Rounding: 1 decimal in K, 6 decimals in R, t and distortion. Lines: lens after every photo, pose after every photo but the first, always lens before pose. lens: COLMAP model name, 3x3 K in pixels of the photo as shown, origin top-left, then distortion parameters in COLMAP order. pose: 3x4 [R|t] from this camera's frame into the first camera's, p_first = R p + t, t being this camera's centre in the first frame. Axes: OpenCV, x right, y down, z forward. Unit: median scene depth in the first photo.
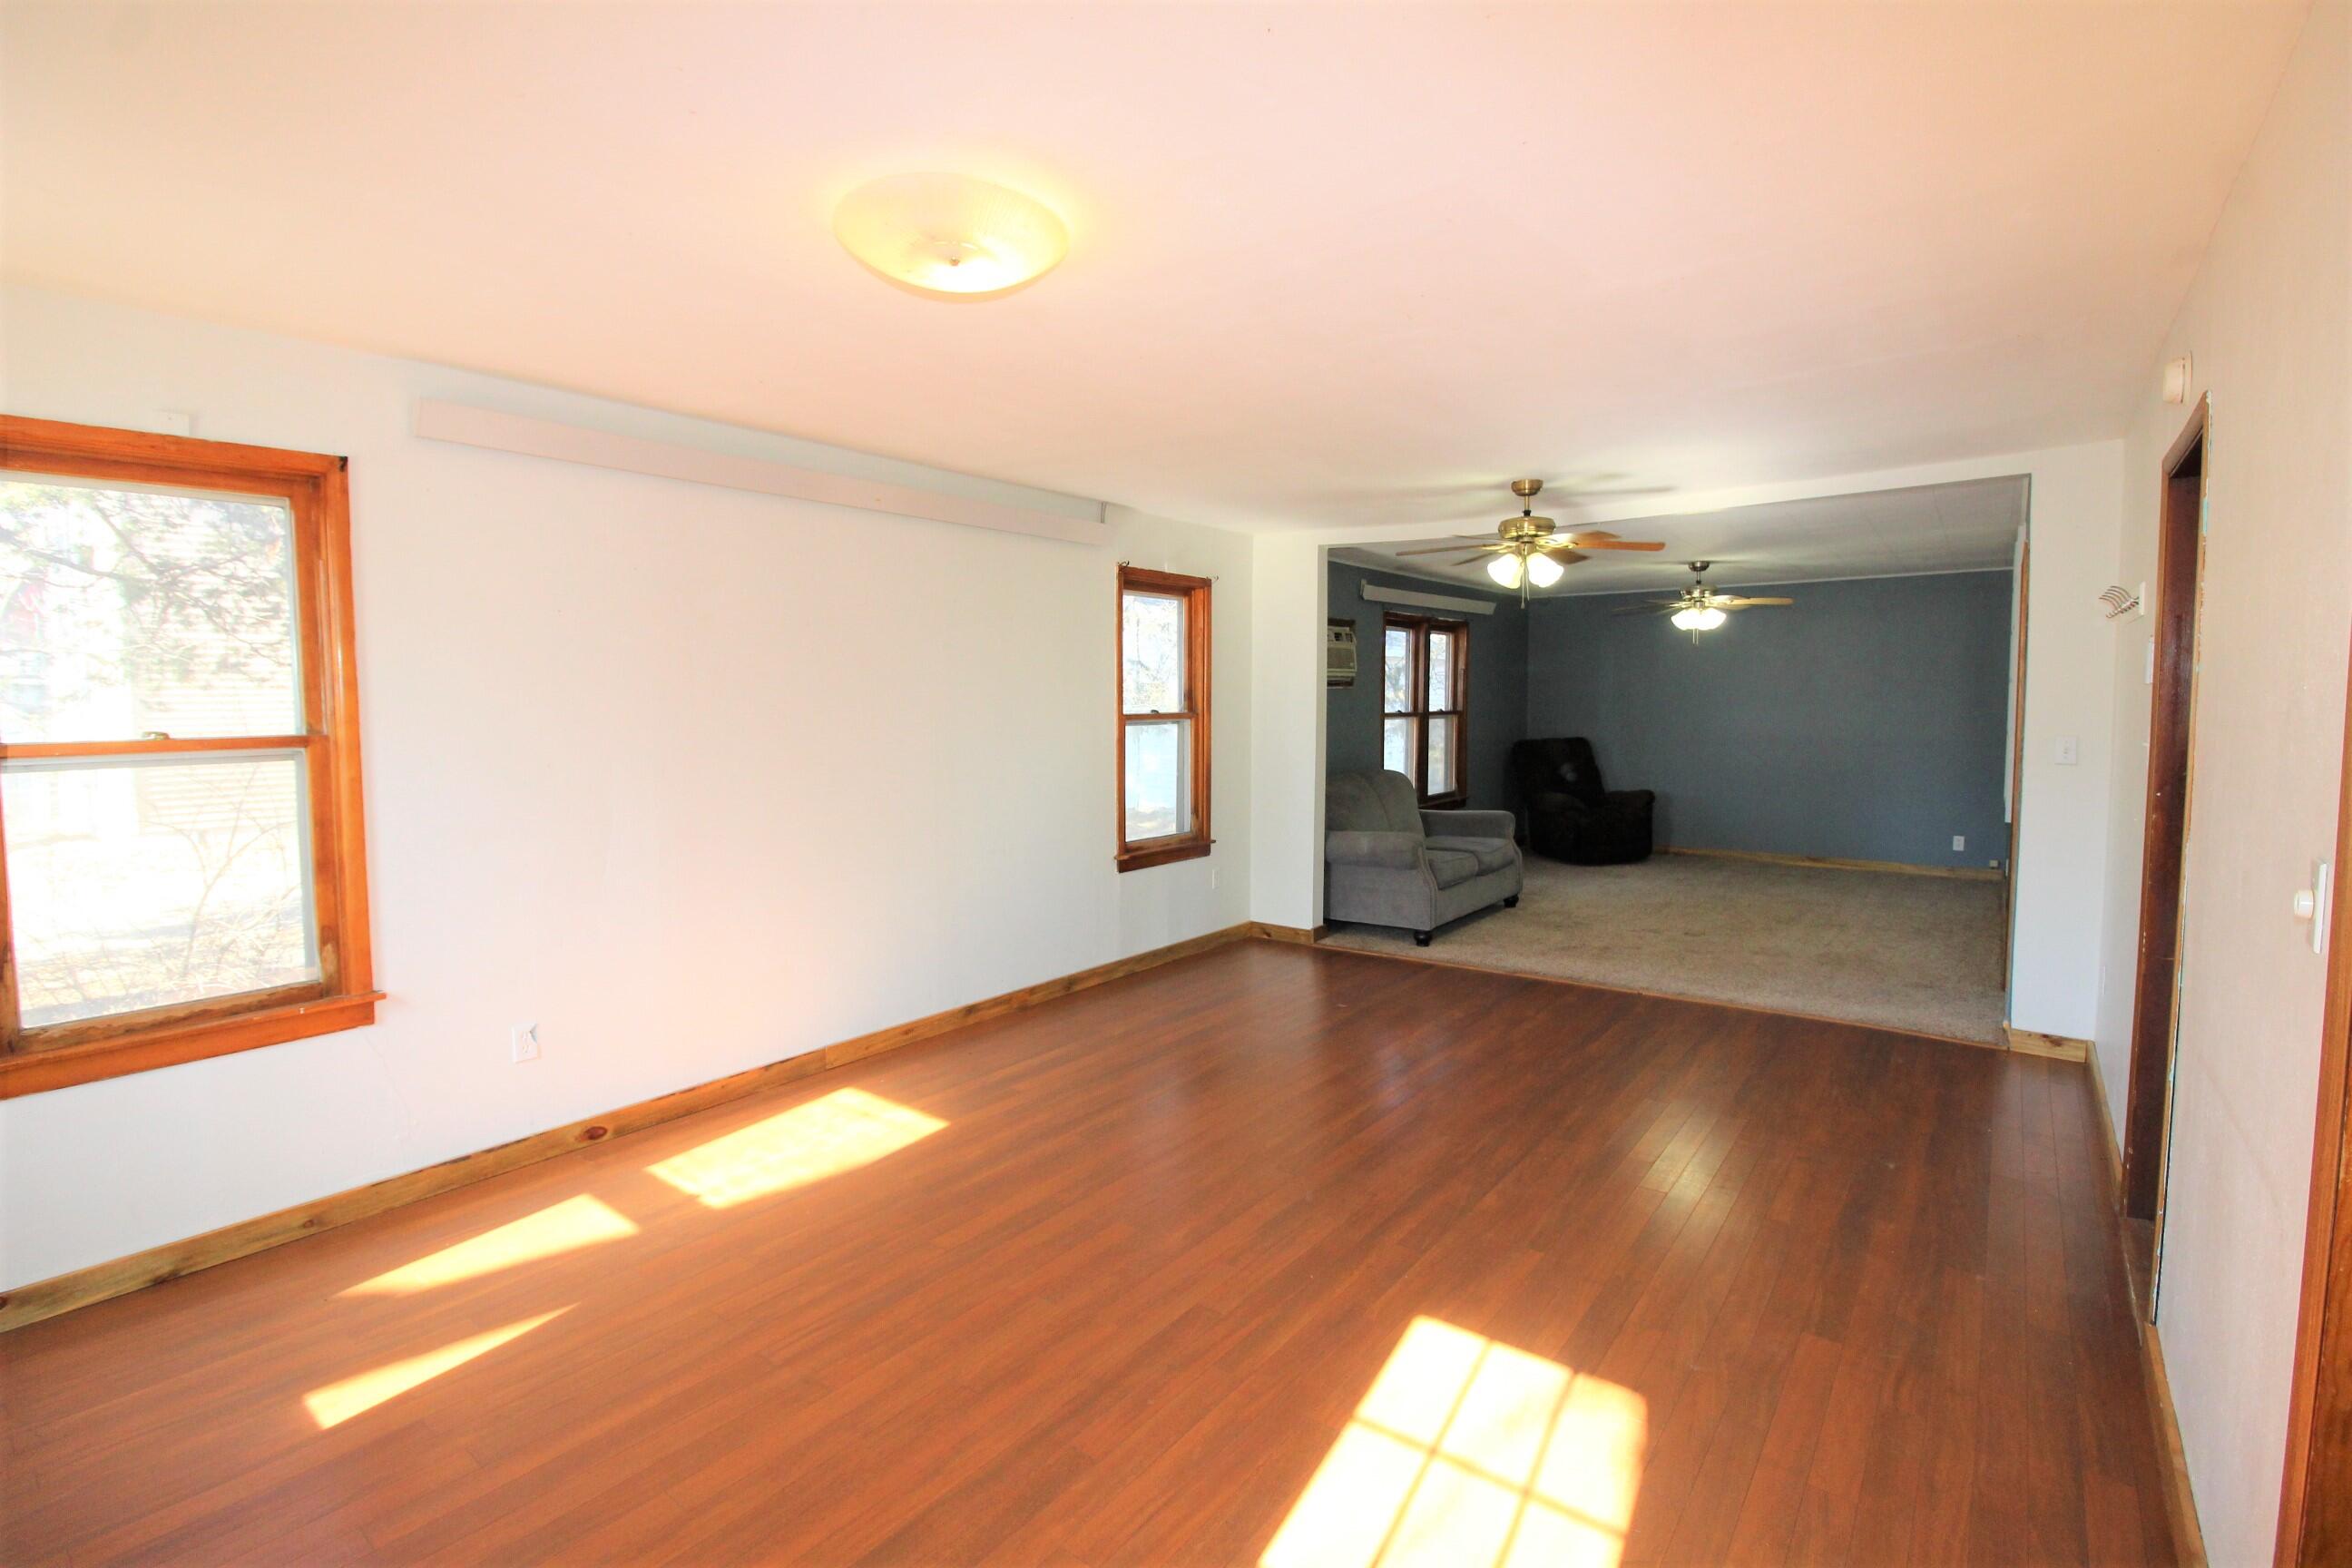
lens RADIAL K [[1083.3, 0, 1180.4], [0, 1083.3, 764.8], [0, 0, 1]] dist [-0.016357, -0.000679]
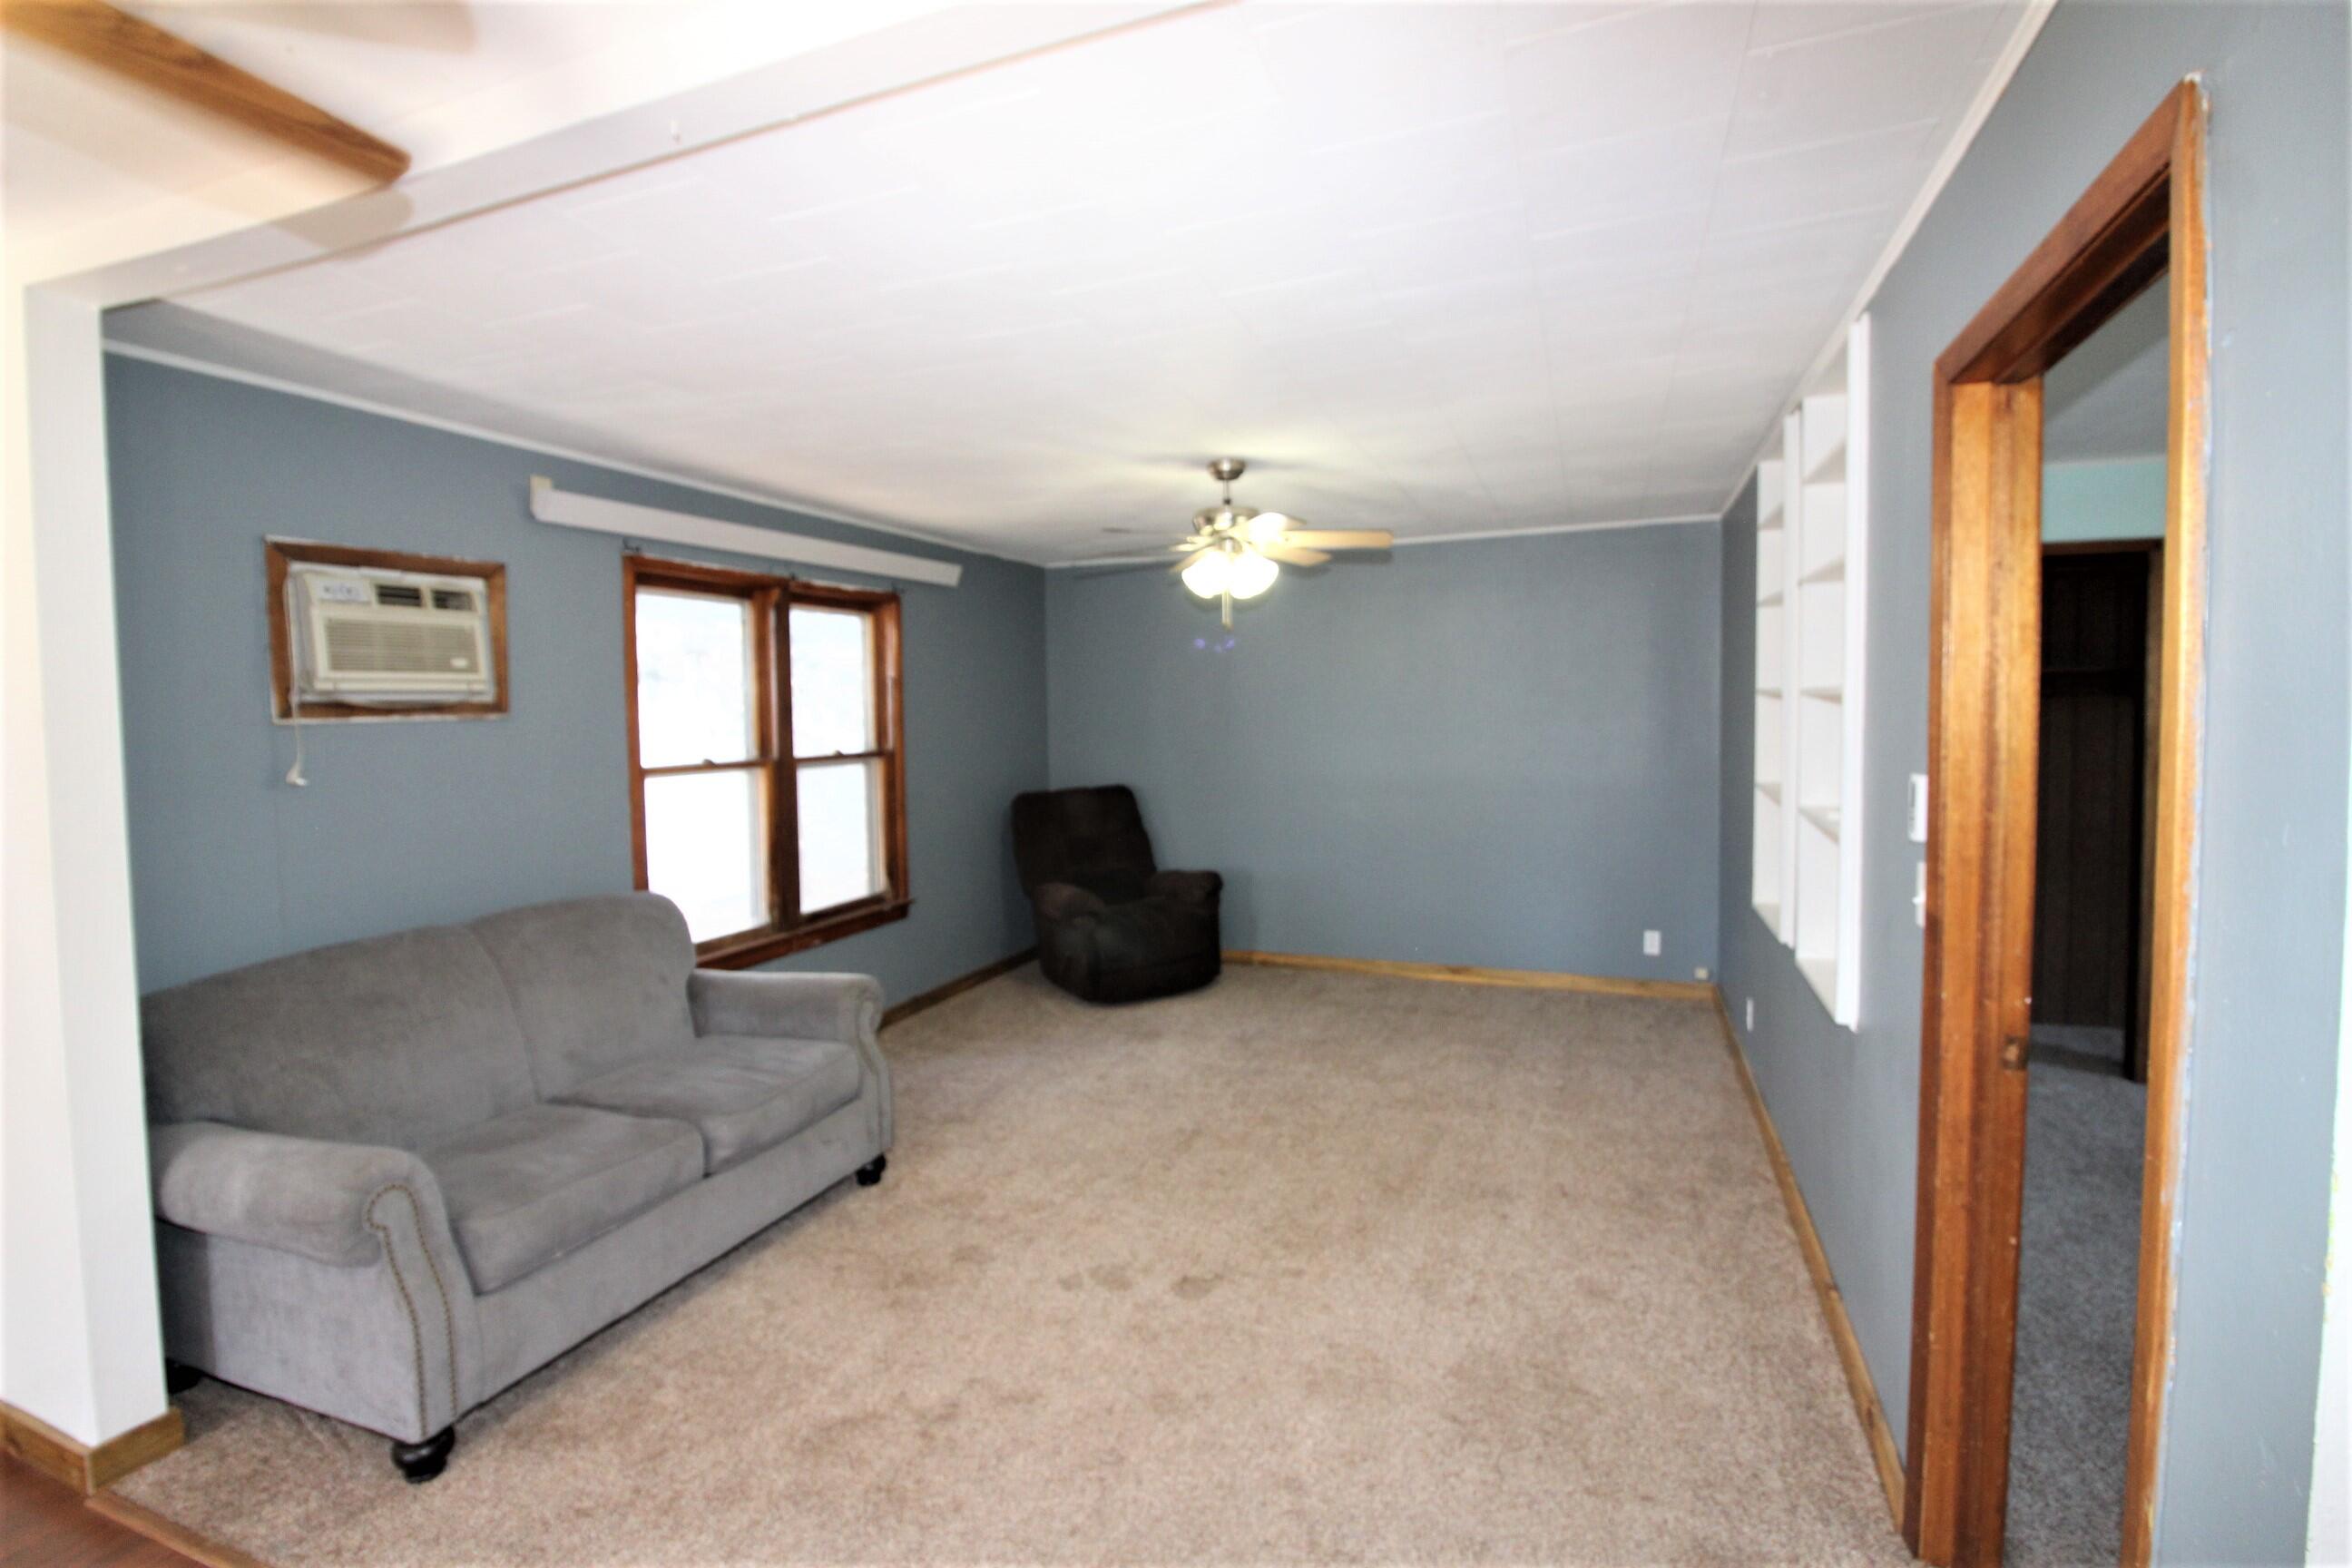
lens RADIAL K [[1083.3, 0, 1180.4], [0, 1083.3, 764.8], [0, 0, 1]] dist [-0.016357, -0.000679]
pose [[0.959812, -0.019815, 0.279944, 0.286177], [0.023411, 0.999681, -0.009506, -0.039215], [-0.279666, 0.015677, 0.959969, 0.477076]]
